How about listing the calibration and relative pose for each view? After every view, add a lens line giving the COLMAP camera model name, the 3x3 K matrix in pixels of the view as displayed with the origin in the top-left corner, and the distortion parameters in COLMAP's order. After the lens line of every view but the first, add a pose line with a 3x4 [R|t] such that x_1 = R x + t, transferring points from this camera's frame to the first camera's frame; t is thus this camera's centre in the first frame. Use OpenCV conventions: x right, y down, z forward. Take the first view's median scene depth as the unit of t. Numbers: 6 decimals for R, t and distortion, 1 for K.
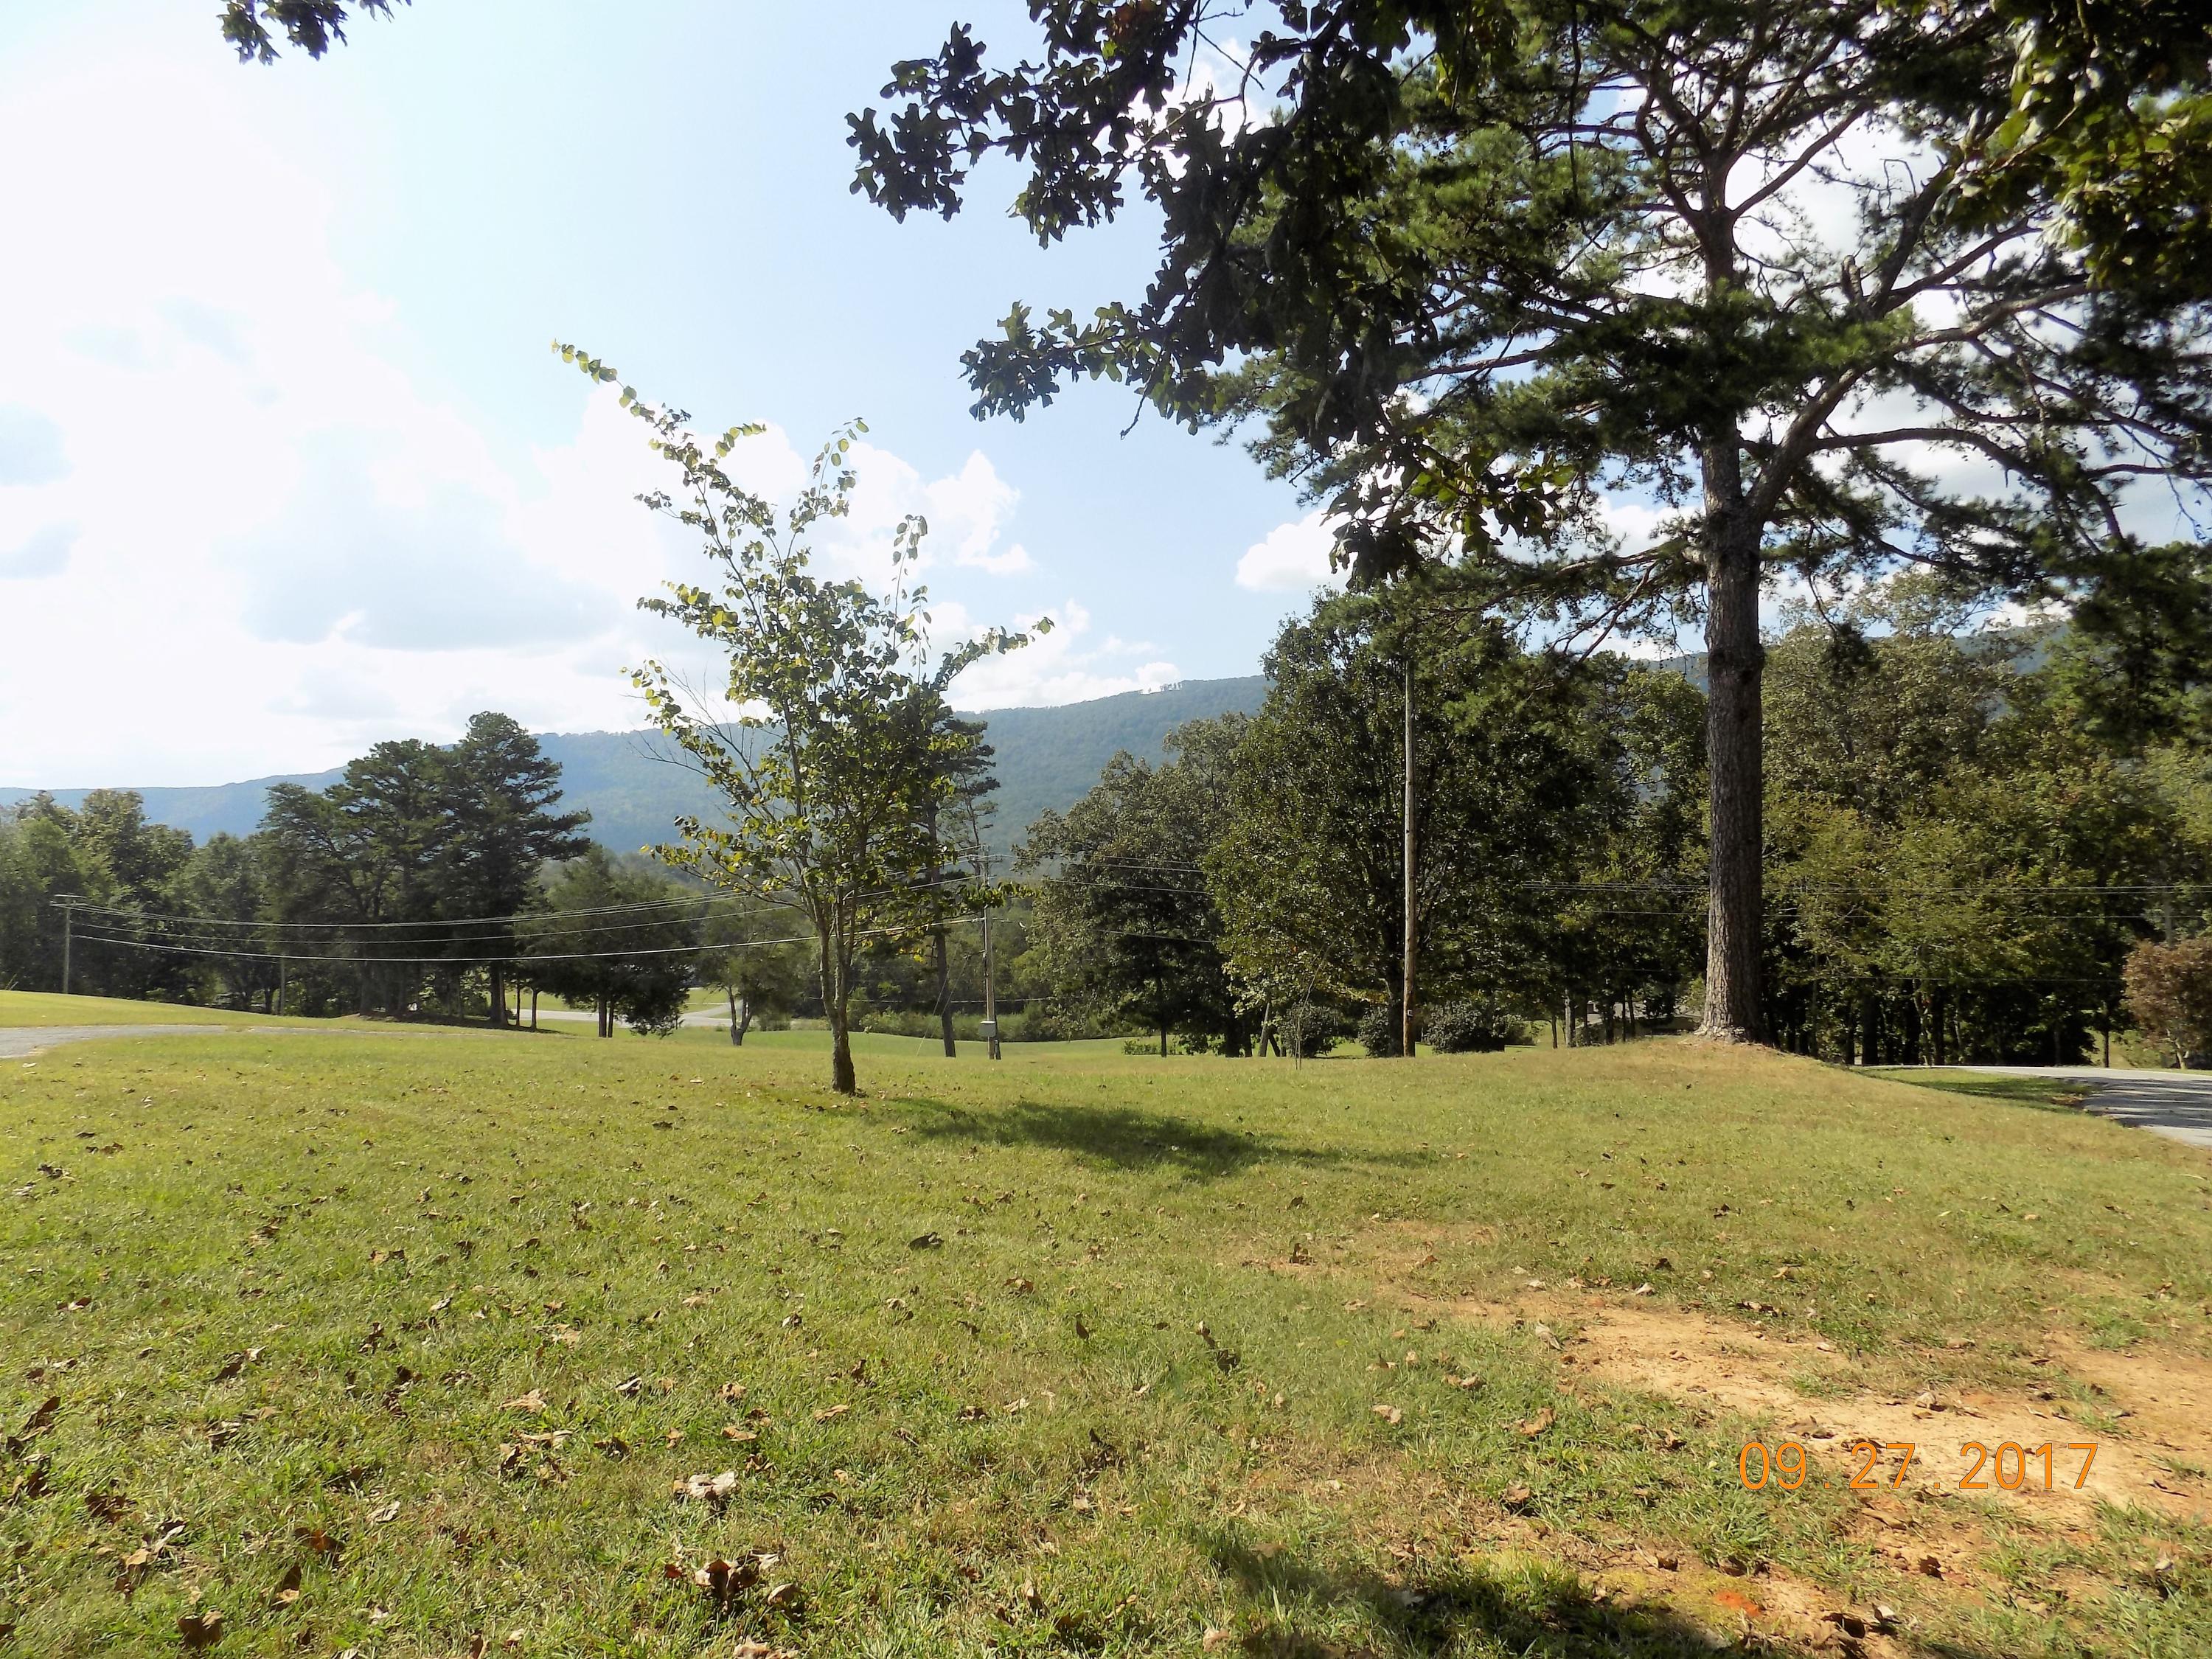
lens RADIAL K [[1490.5, 0, 1106.0], [0, 1490.5, 829.5], [0, 0, 1]] dist [0.002201, 0.076375]
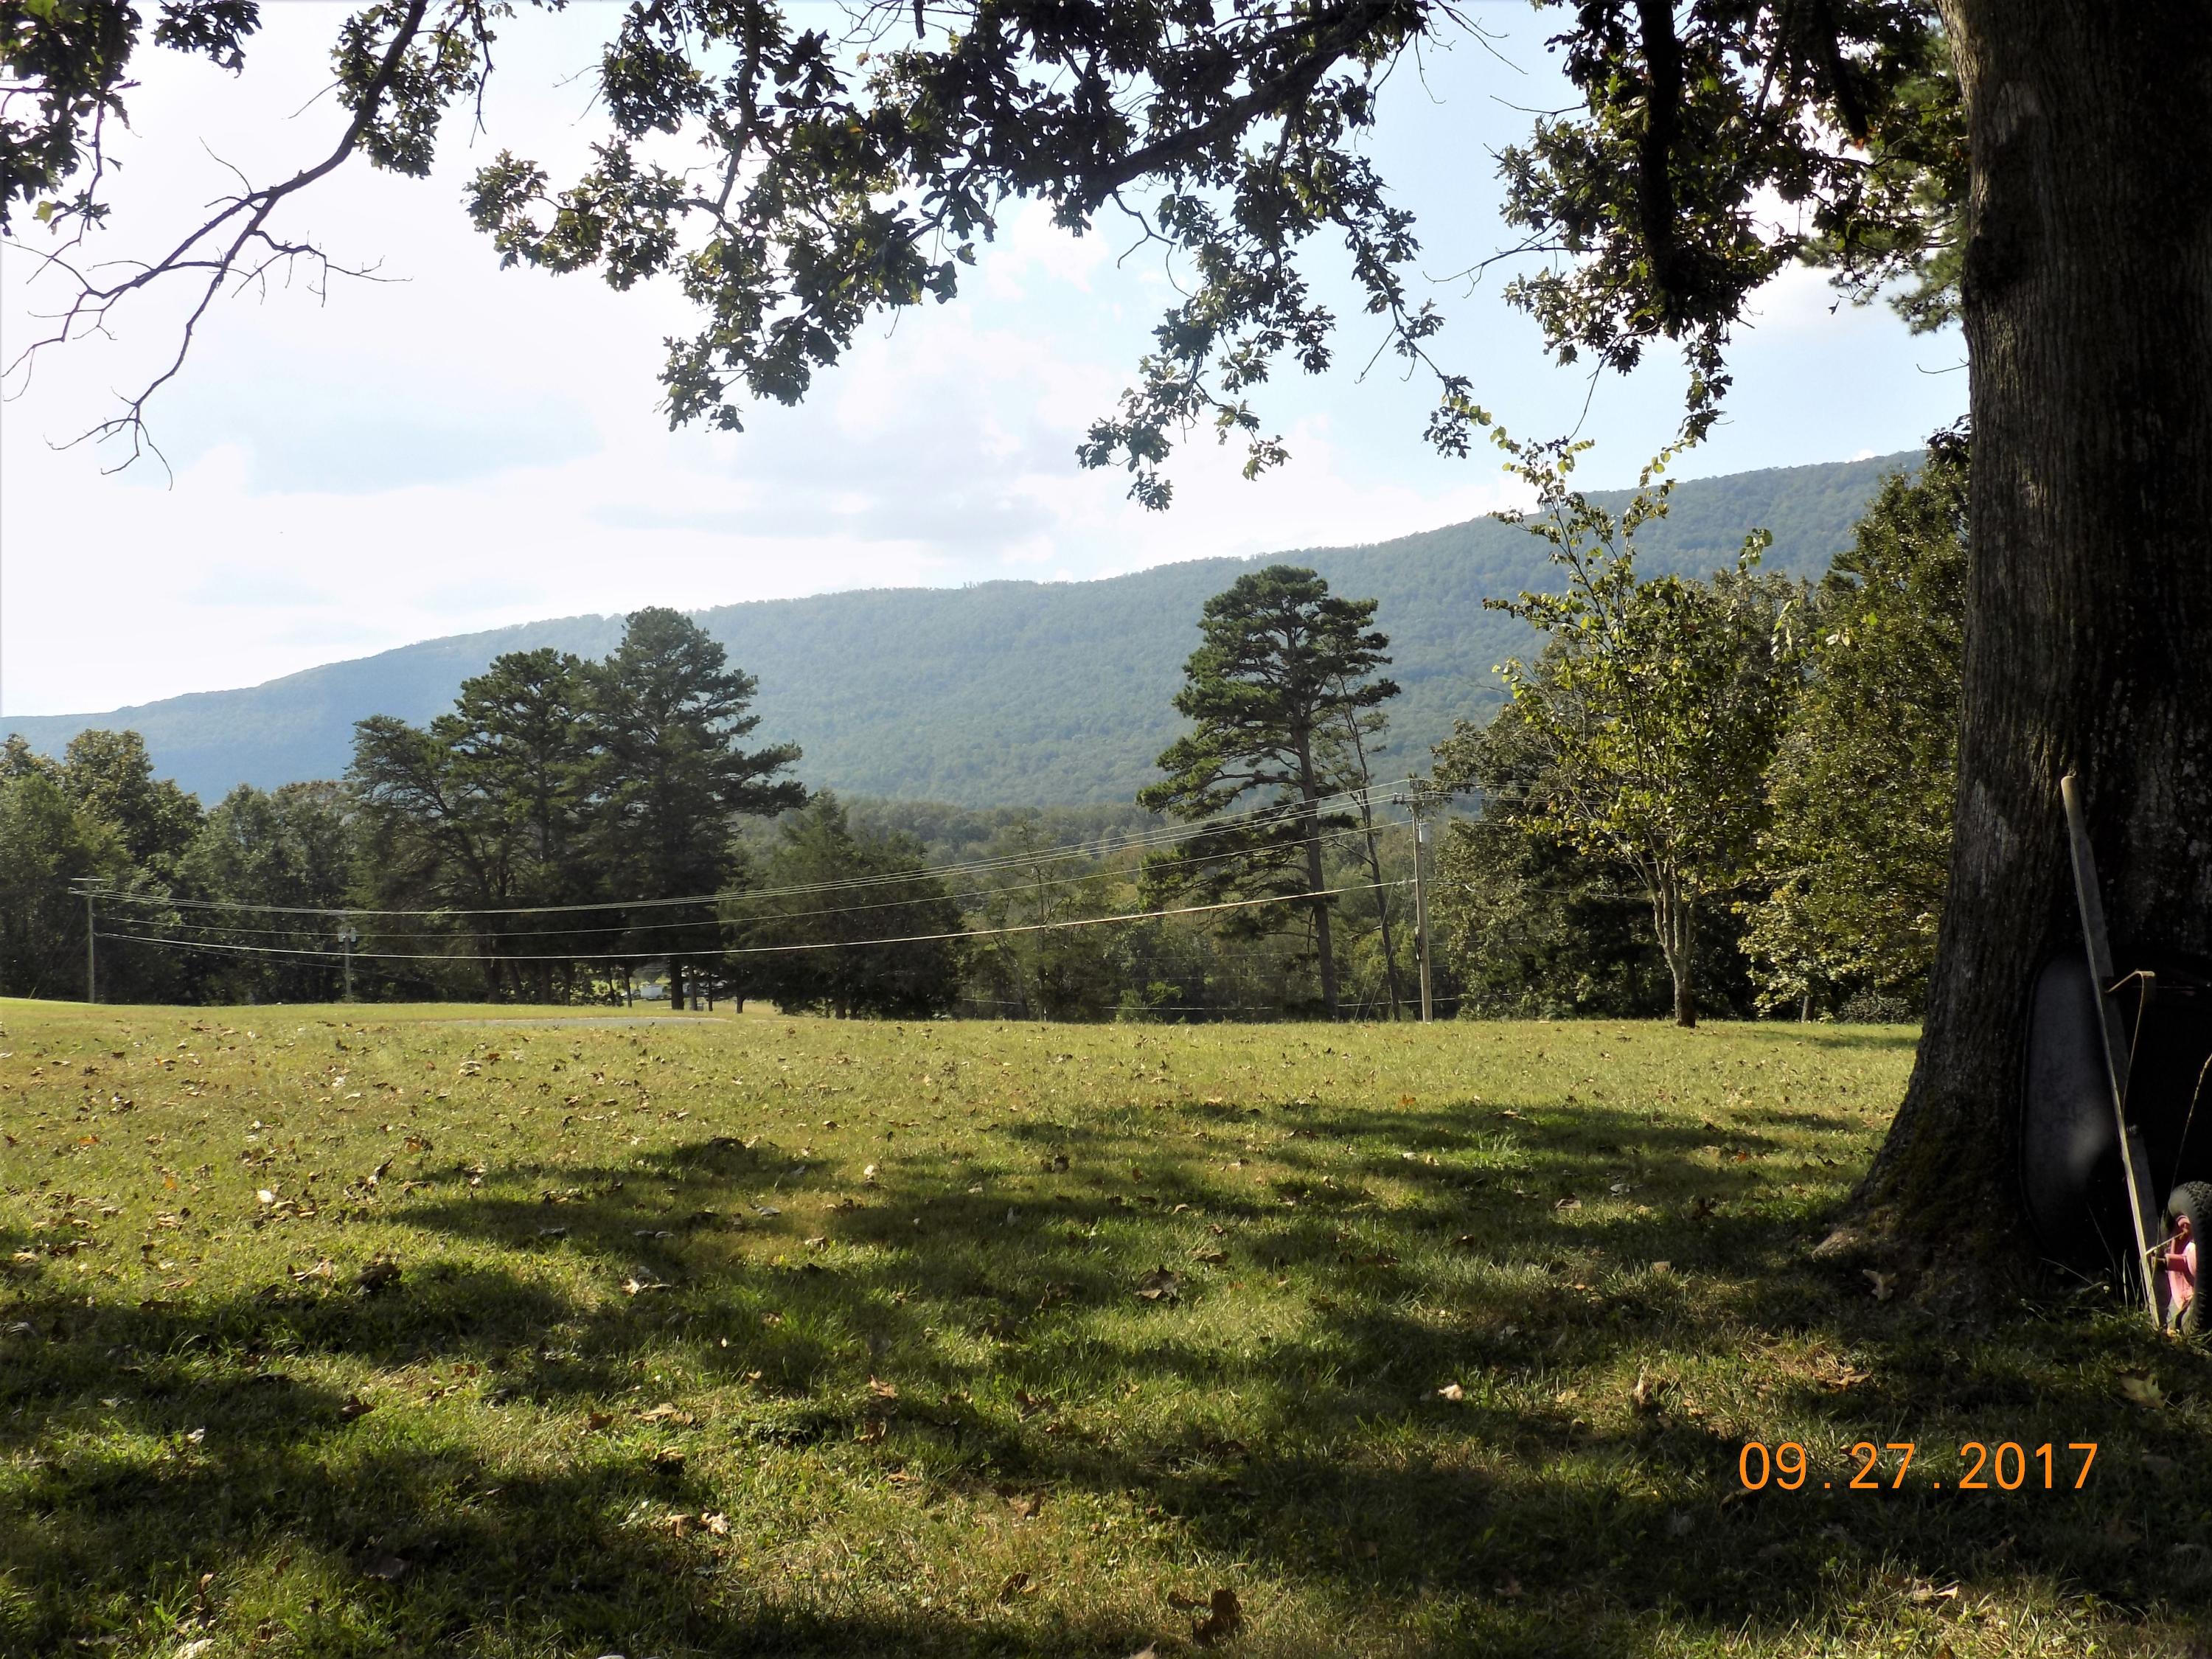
lens RADIAL K [[2480.7, 0, 1106.0], [0, 2480.7, 829.5], [0, 0, 1]] dist [0.043113, 0.007639]
pose [[0.992613, -0.026190, -0.118462, -0.063584], [0.030709, 0.998862, 0.036489, -0.010065], [0.117371, -0.039858, 0.992288, -0.151574]]
